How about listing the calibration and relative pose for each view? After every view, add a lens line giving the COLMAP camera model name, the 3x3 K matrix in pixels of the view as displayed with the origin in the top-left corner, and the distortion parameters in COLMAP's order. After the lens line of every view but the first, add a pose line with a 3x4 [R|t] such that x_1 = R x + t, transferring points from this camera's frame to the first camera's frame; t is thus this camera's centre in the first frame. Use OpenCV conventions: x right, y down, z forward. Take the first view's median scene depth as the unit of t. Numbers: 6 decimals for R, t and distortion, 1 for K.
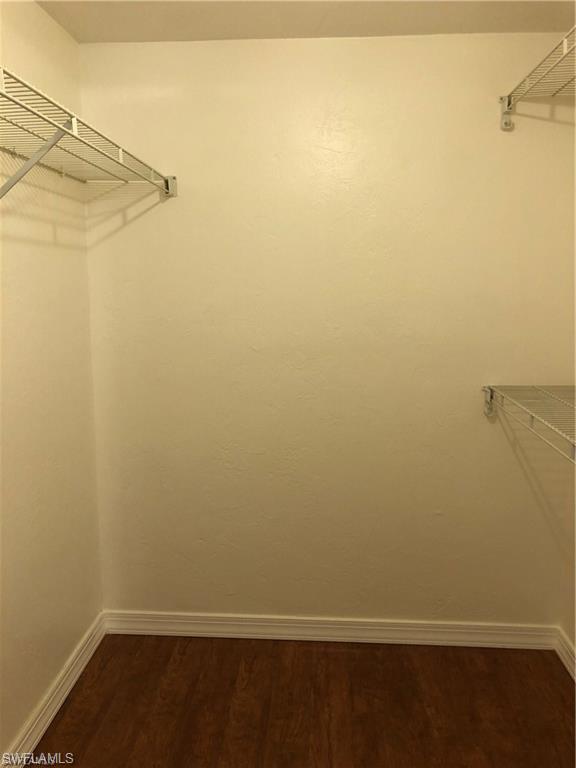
lens RADIAL K [[625.3, 0, 289.6], [0, 625.3, 381.8], [0, 0, 1]] dist [0.000976, 0.021824]
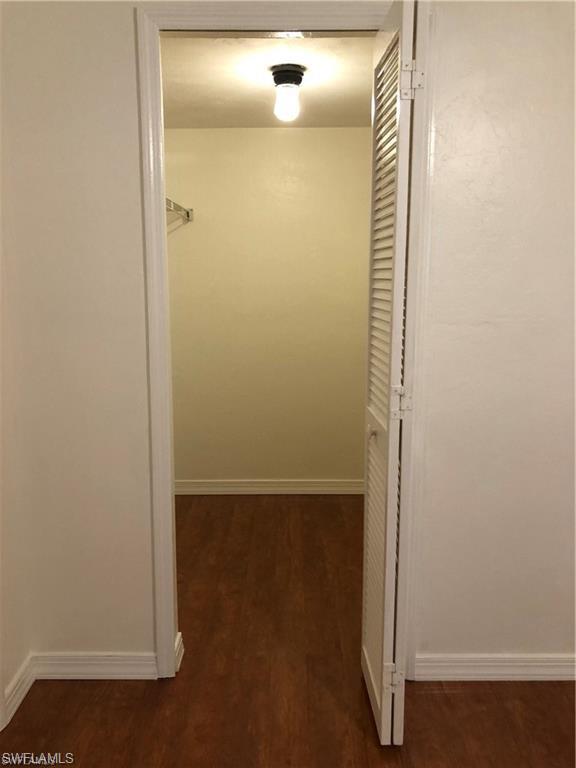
lens RADIAL K [[625.3, 0, 285.3], [0, 625.3, 385.3], [0, 0, 1]] dist [0.000976, 0.021824]
pose [[0.997060, -0.010076, 0.075965, -0.068103], [0.010935, 0.999881, -0.010909, 0.154867], [-0.075846, 0.011708, 0.997051, -0.650681]]
